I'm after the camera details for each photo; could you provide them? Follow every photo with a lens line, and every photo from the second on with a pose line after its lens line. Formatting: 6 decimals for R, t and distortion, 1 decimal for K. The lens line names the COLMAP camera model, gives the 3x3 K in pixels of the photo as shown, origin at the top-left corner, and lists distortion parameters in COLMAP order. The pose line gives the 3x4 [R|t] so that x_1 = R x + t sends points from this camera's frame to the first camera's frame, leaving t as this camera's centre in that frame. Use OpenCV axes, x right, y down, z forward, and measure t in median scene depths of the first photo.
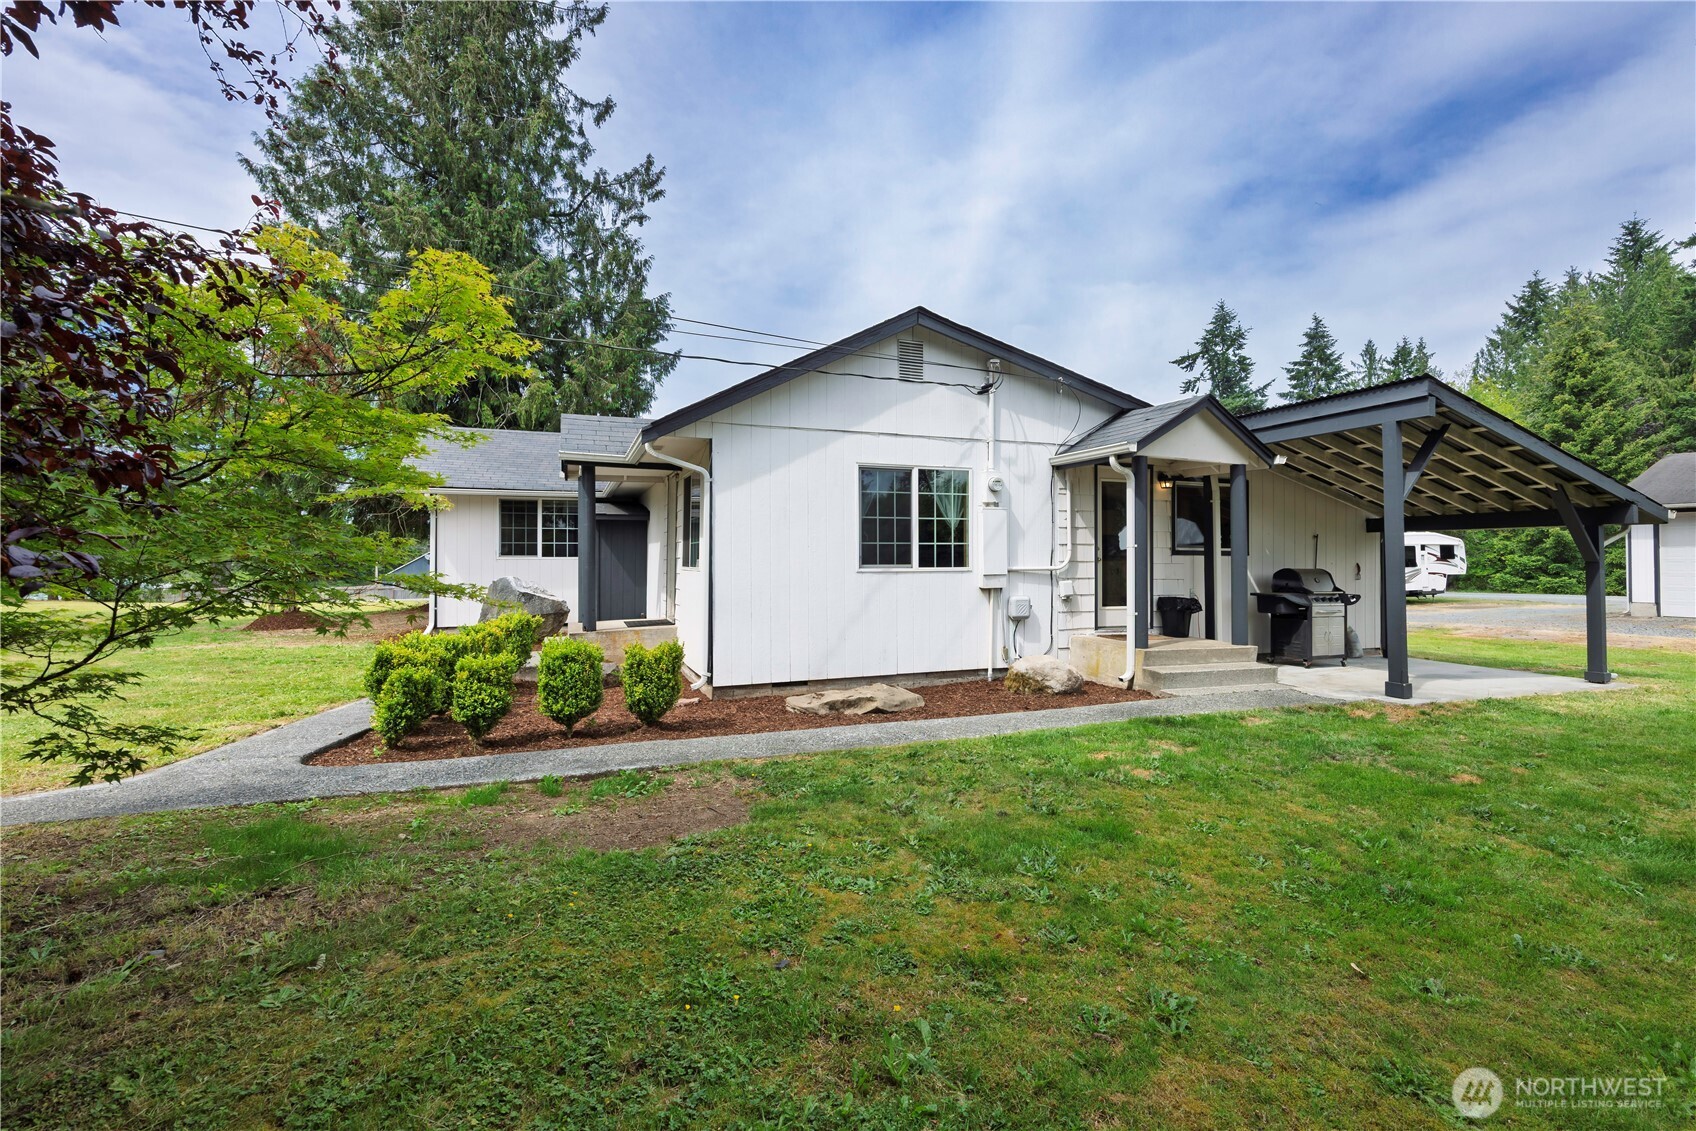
lens RADIAL K [[781.2, 0, 858.5], [0, 781.2, 549.1], [0, 0, 1]] dist [0.002338, -0.000425]
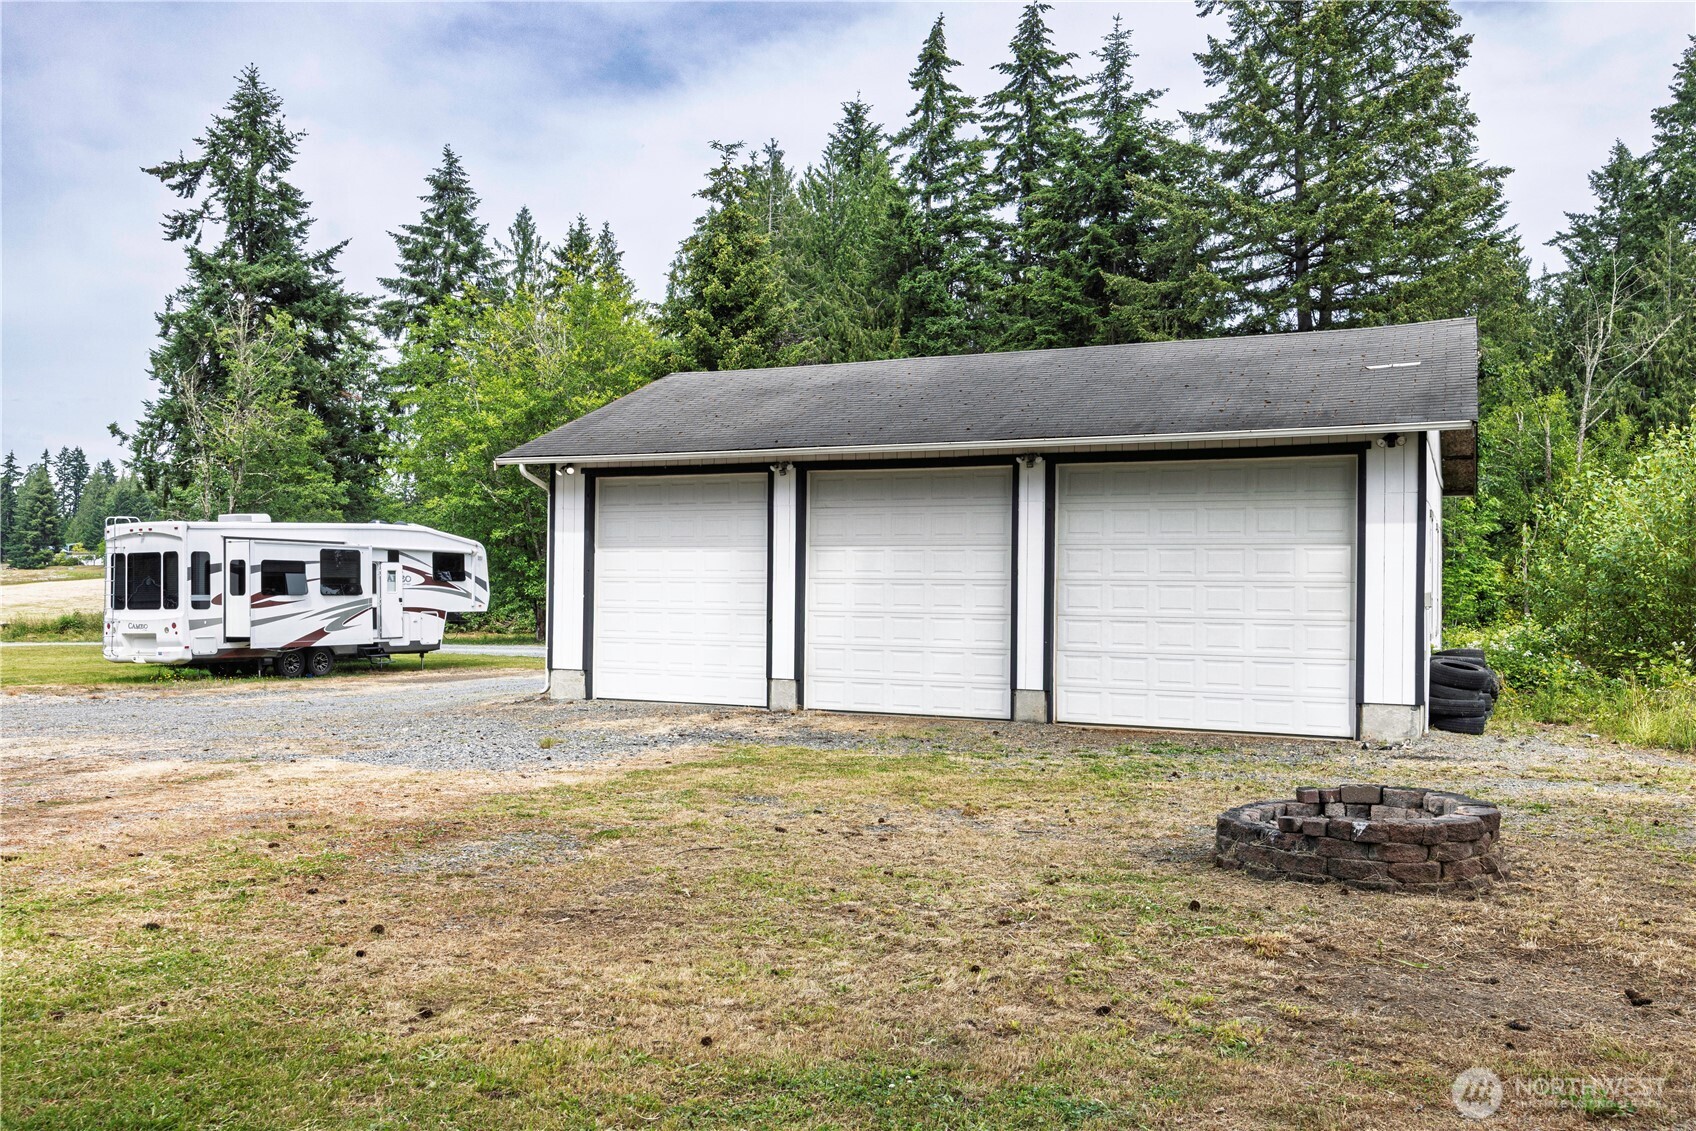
lens RADIAL K [[1369.1, 0, 858.1], [0, 1369.1, 577.6], [0, 0, 1]] dist [0.005473, -0.000629]
pose [[0.744962, 0.019585, 0.666819, 0.590313], [-0.022231, 0.999743, -0.004527, 0.014136], [-0.666736, -0.011451, 0.745206, 0.282921]]
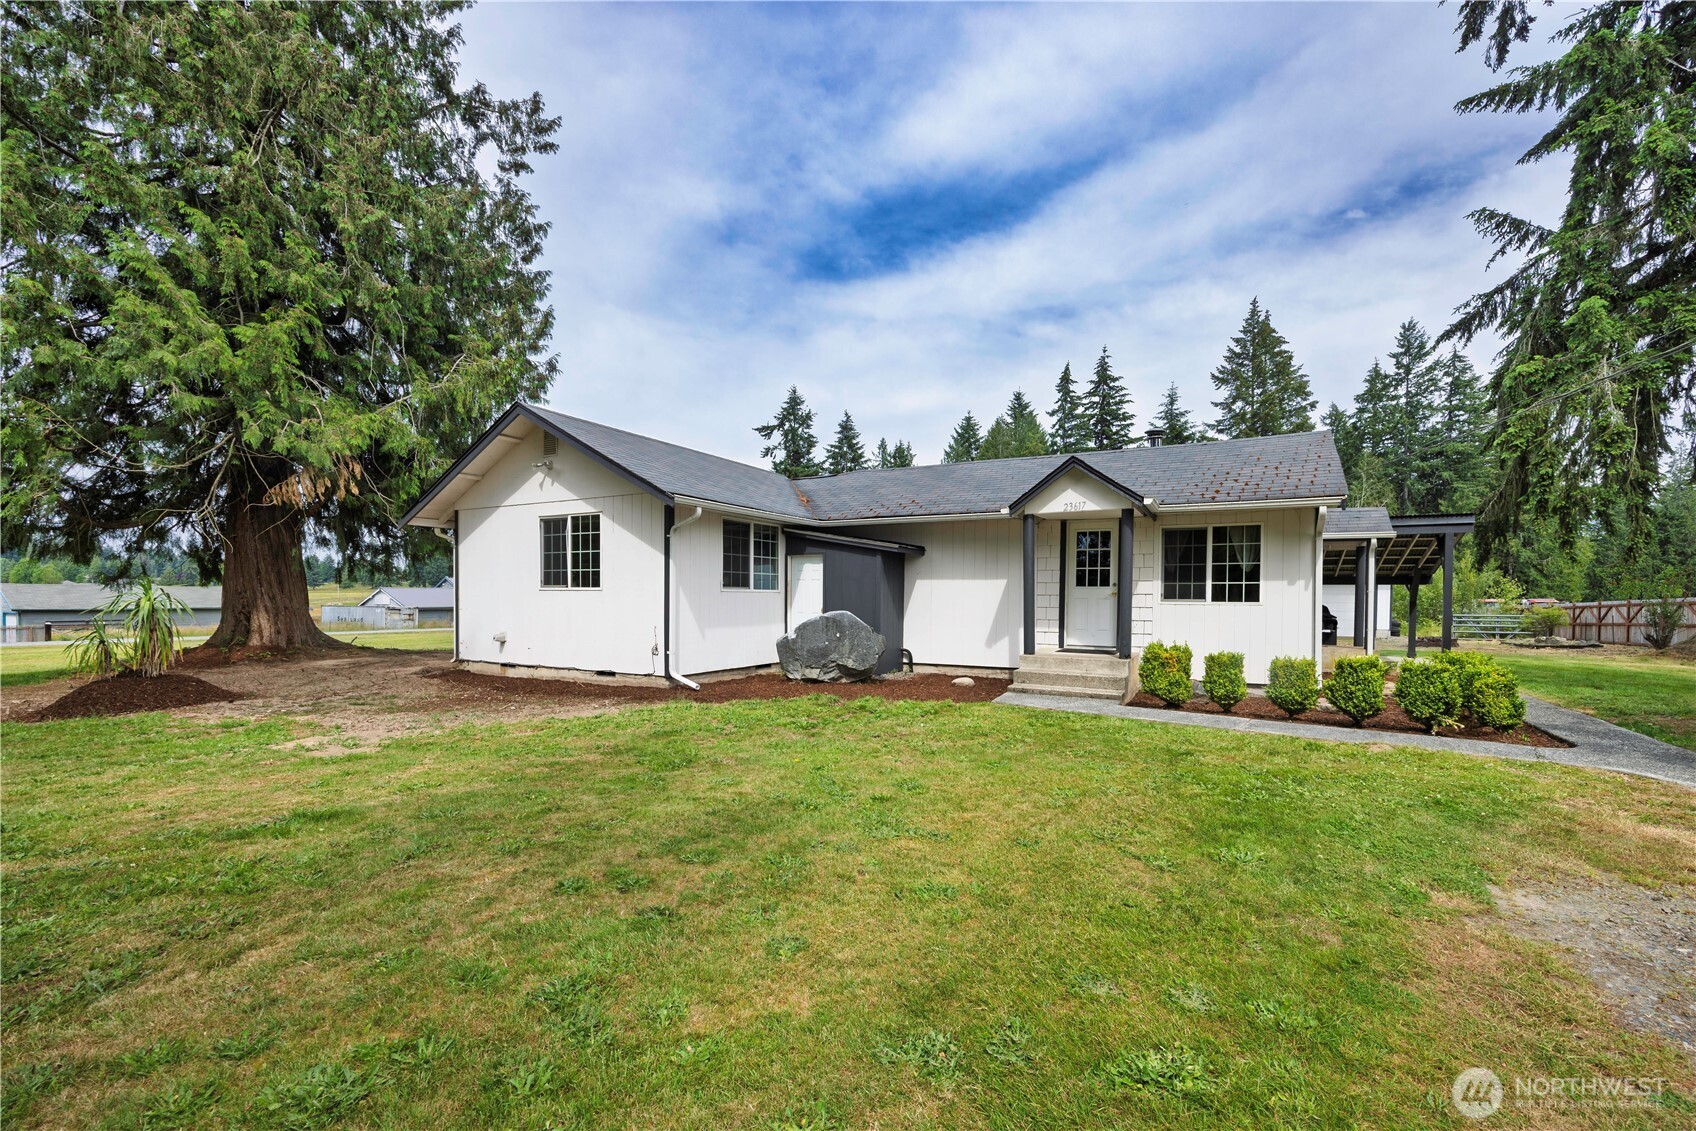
lens RADIAL K [[702.3, 0, 917.4], [0, 702.3, 610.3], [0, 0, 1]] dist [0.002404, 0.000244]
pose [[0.734045, -0.002556, 0.679096, -0.473275], [-0.019173, 0.999516, 0.024486, 0.006623], [-0.678830, -0.030995, 0.733641, 0.178316]]
